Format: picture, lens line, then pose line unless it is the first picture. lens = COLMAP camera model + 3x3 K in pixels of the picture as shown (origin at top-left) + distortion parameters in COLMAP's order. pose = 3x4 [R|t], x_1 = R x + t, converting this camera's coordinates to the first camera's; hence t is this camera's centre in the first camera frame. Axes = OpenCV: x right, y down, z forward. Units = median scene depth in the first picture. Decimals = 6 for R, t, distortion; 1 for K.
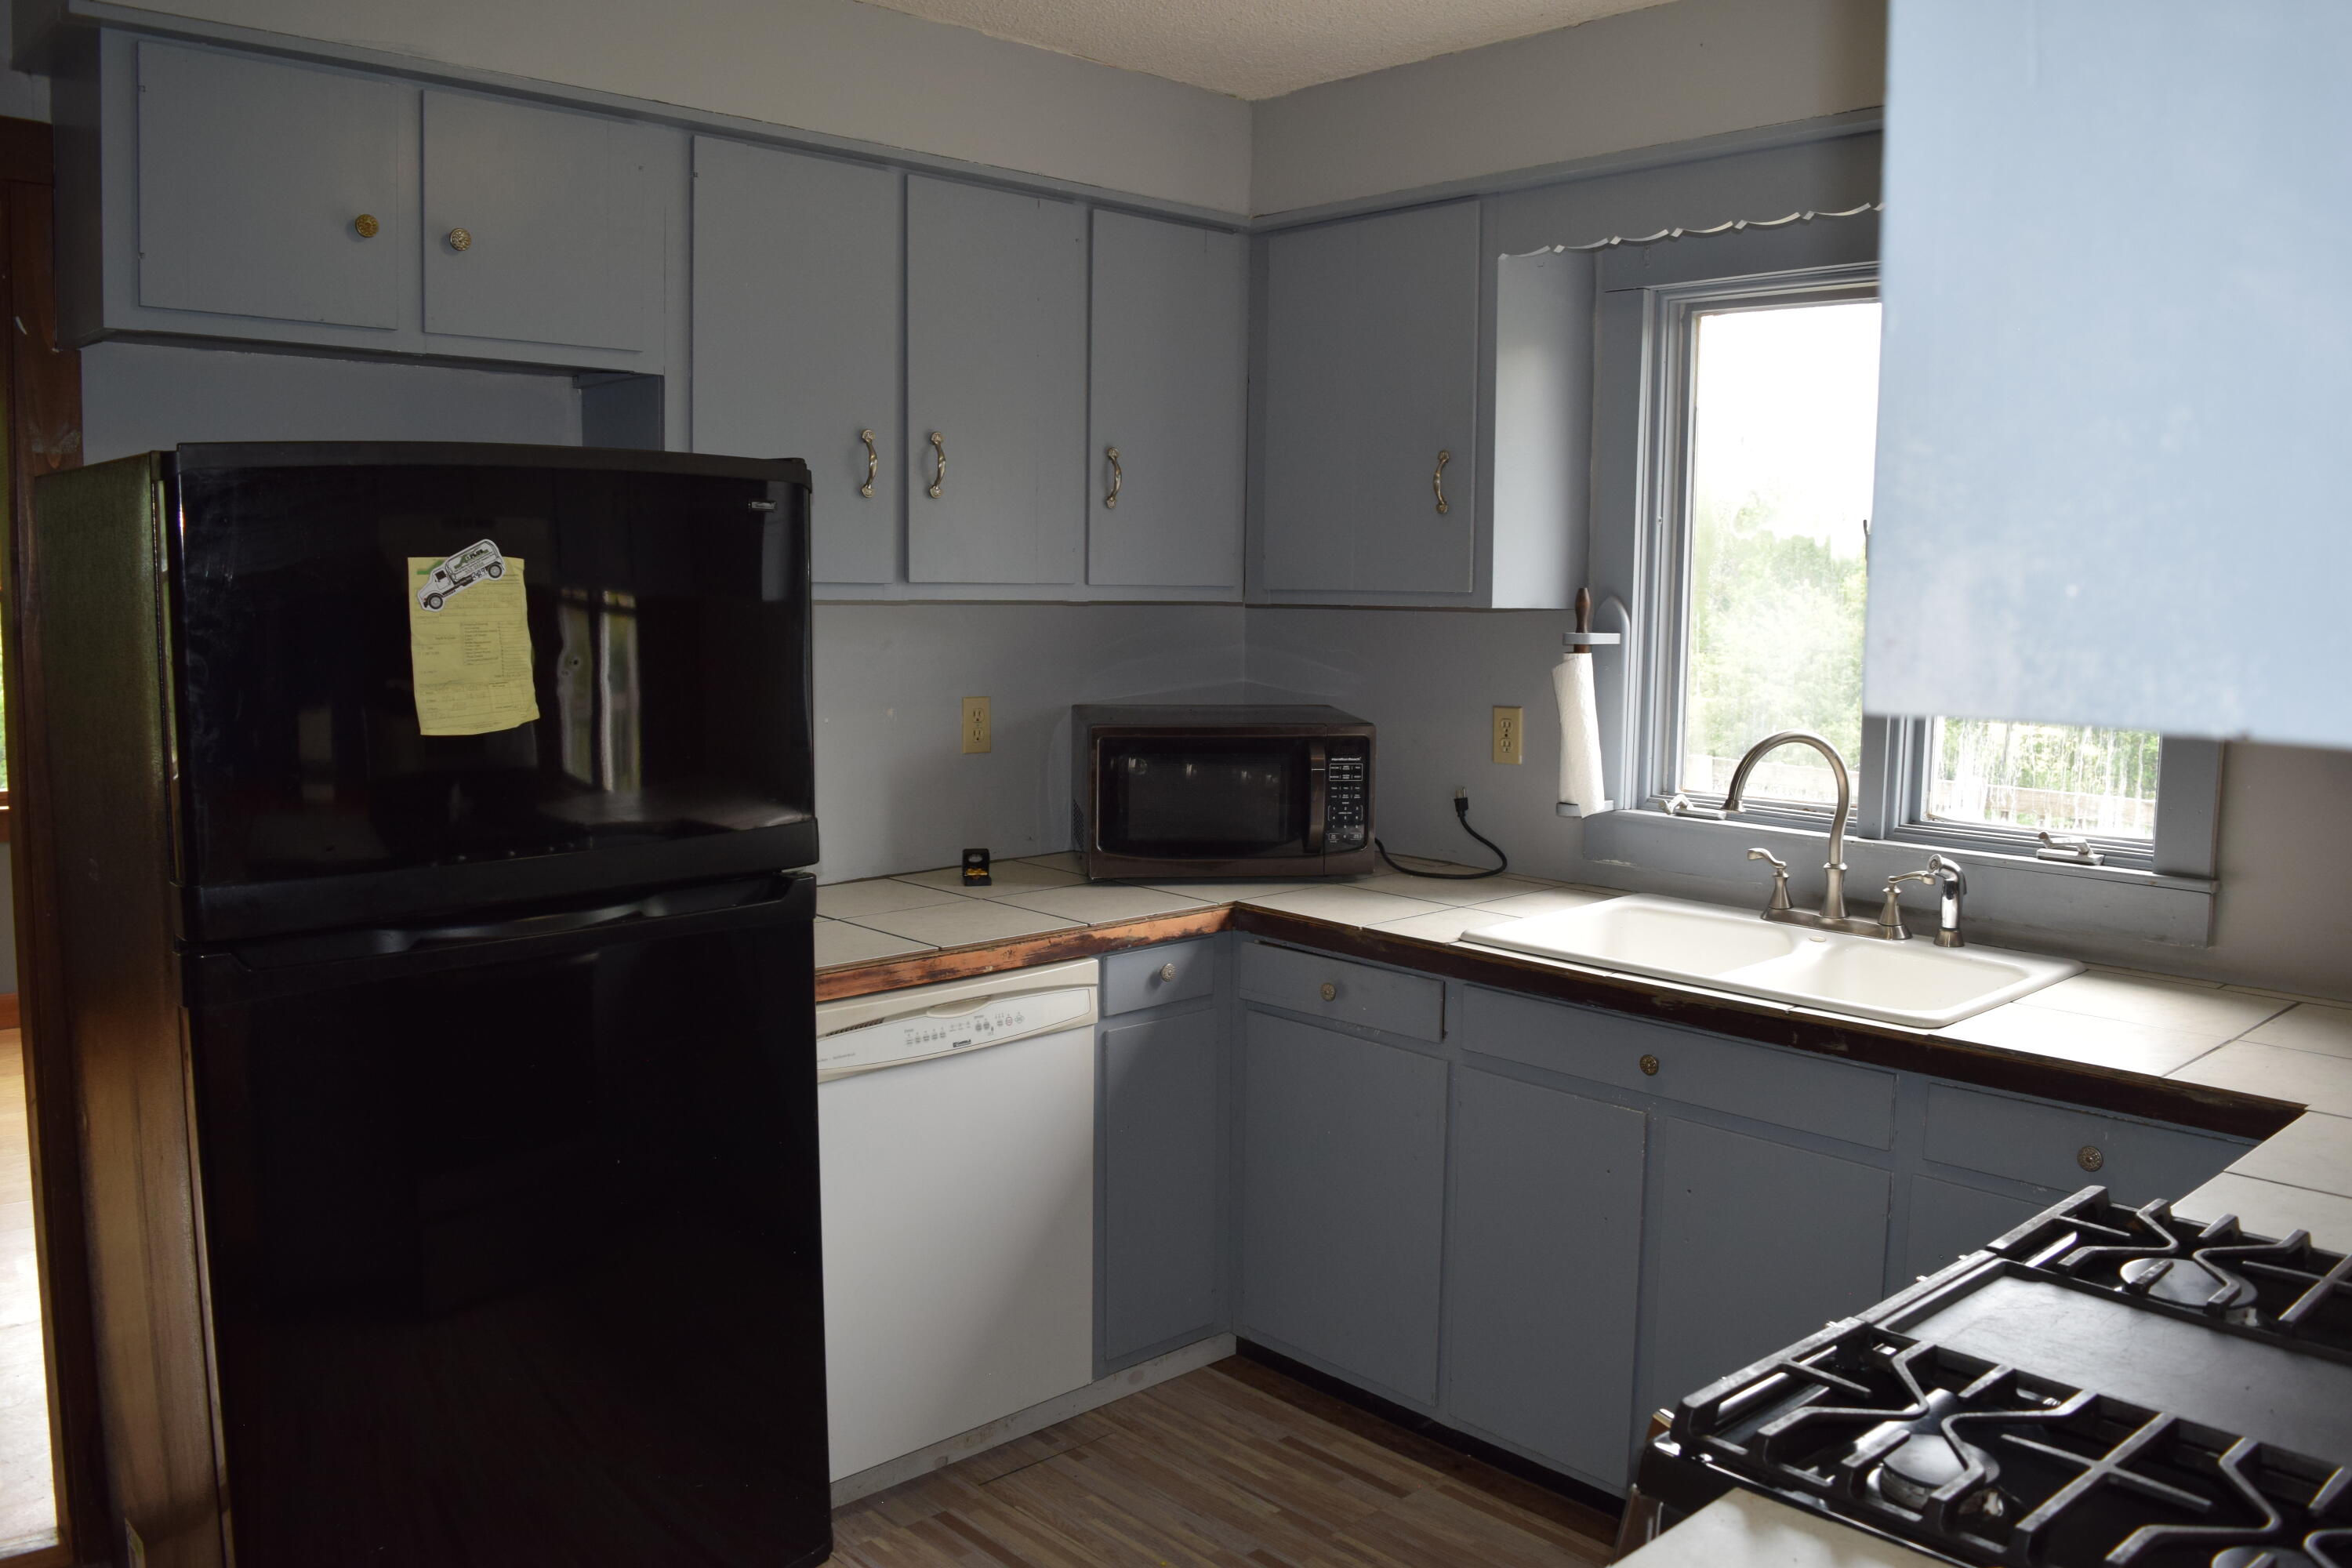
lens RADIAL K [[1838.4, 0, 1171.8], [0, 1838.4, 783.0], [0, 0, 1]] dist [-0.092513, 0.012500]
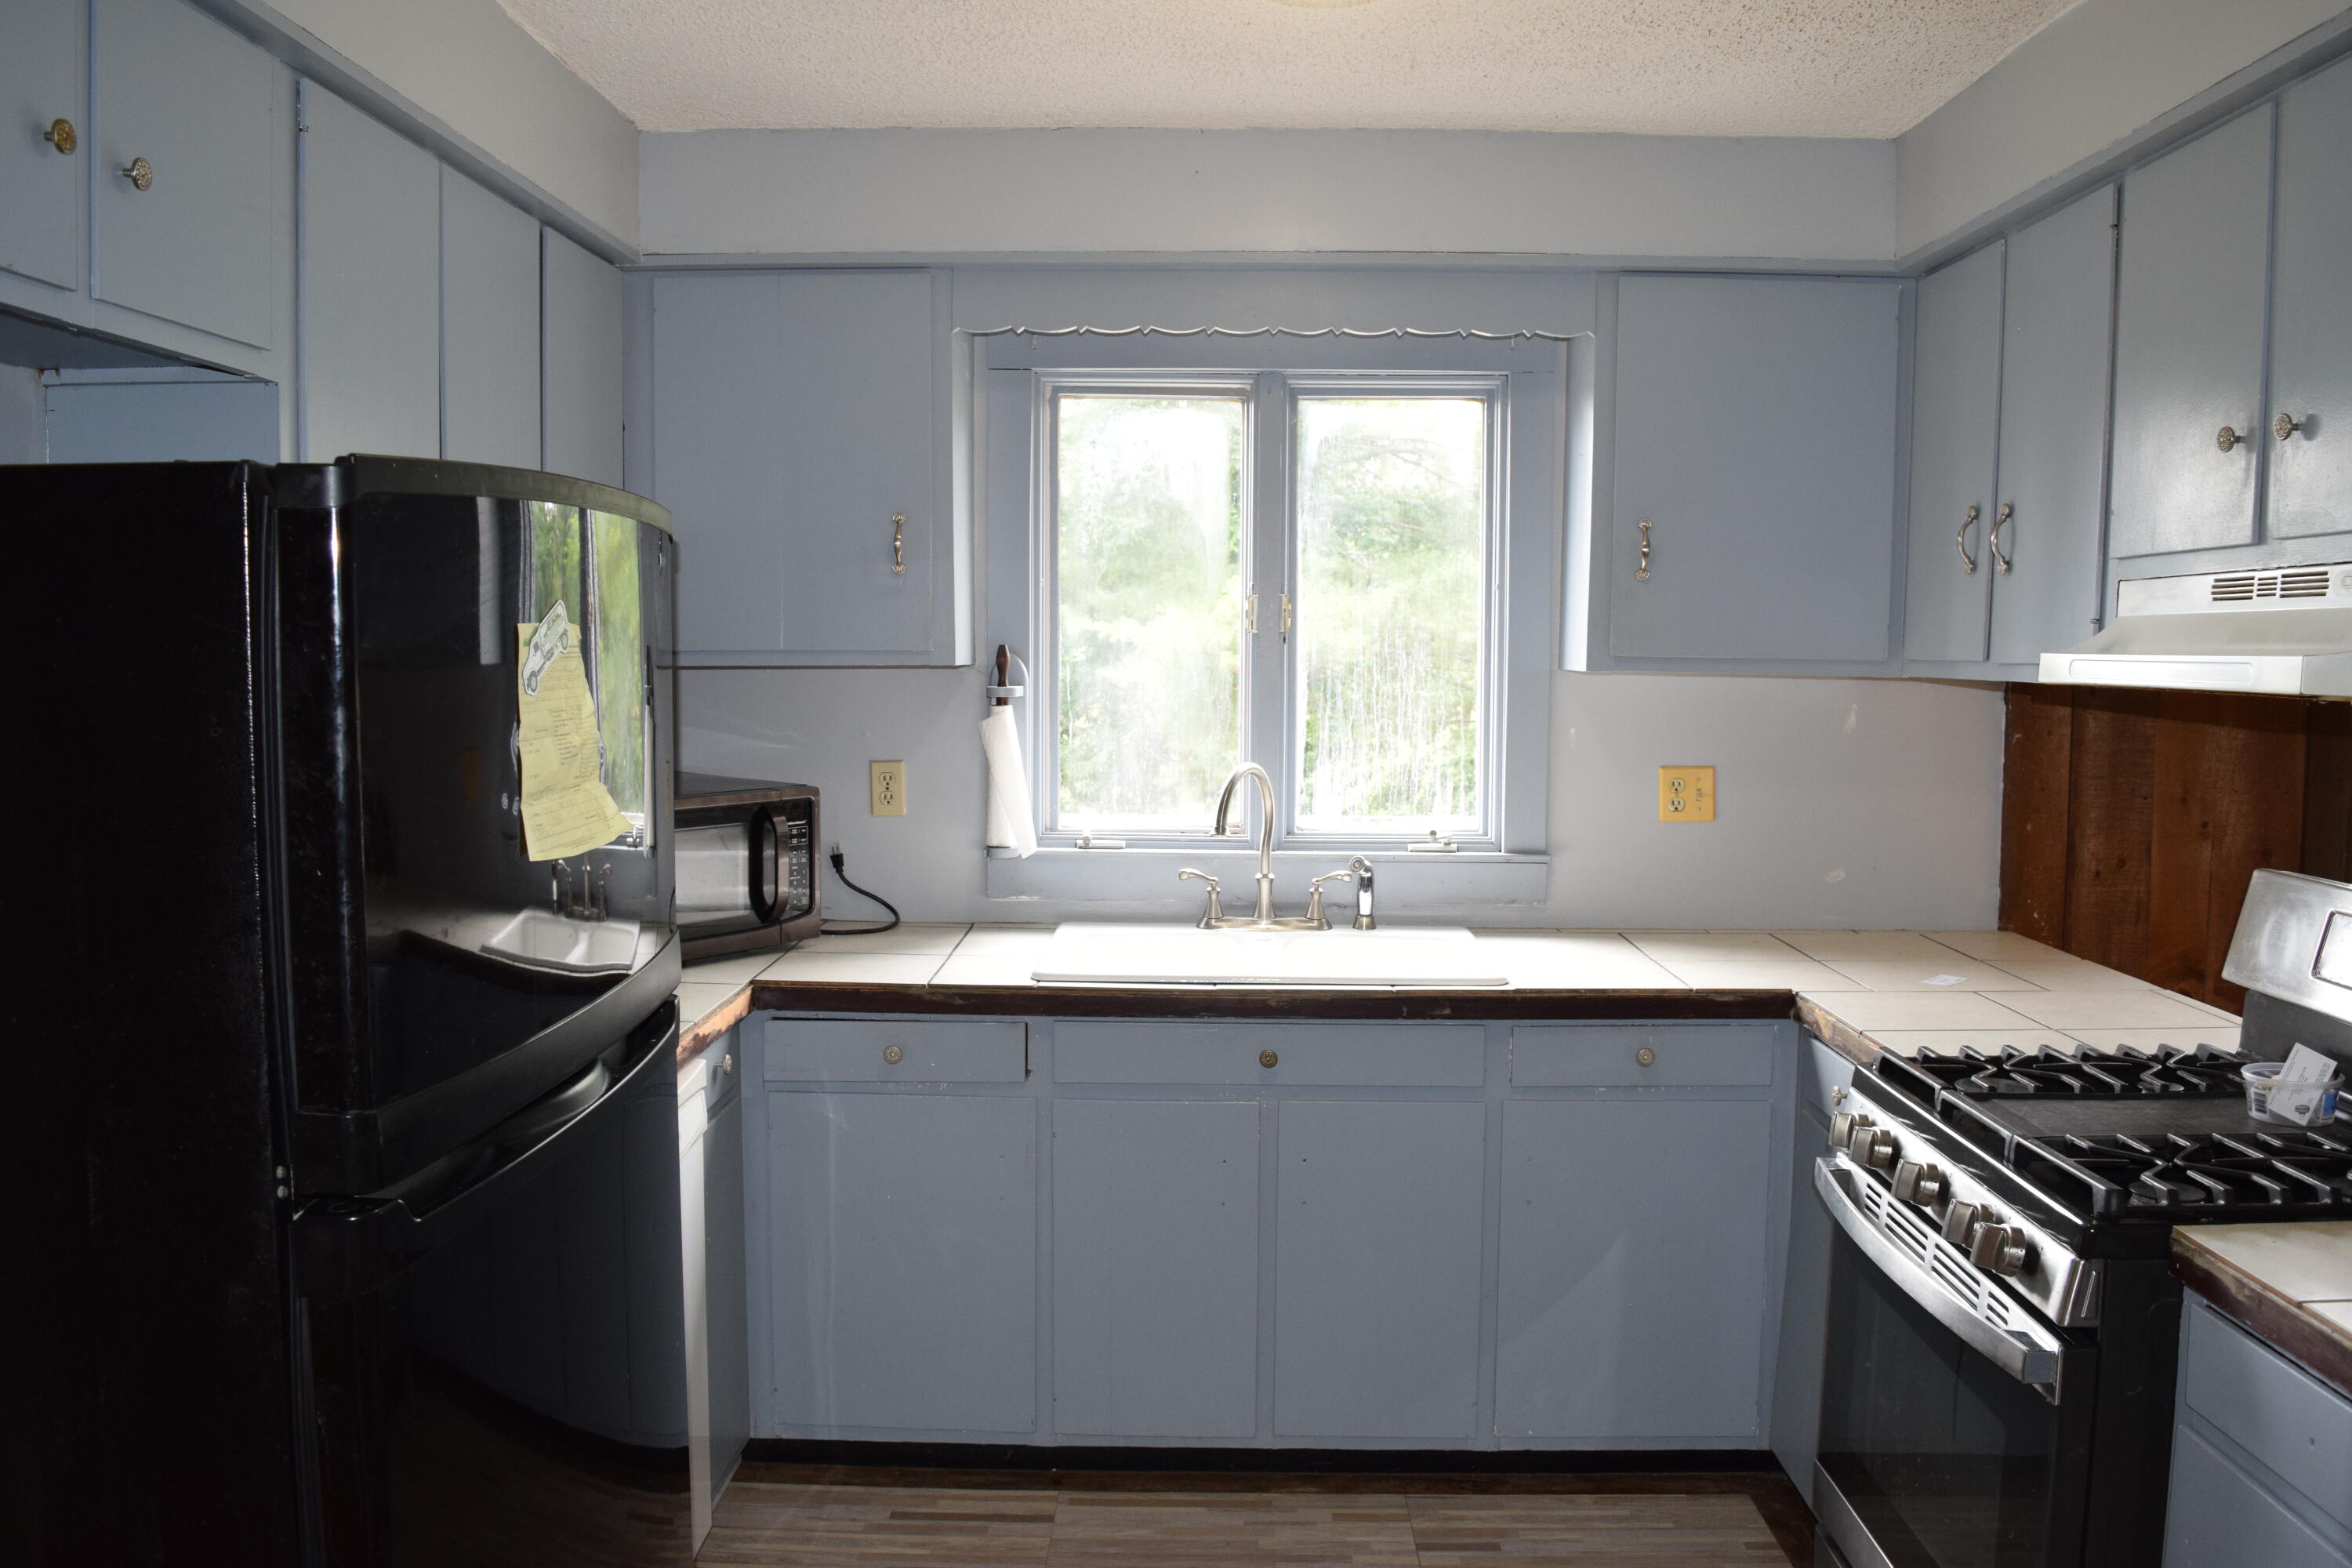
lens RADIAL K [[1838.4, 0, 1174.6], [0, 1838.4, 783.4], [0, 0, 1]] dist [-0.092513, 0.012500]
pose [[0.692469, -0.063625, 0.718637, -0.517399], [0.081163, 0.996650, 0.010031, -0.030374], [-0.716868, 0.051380, 0.695313, 0.196373]]
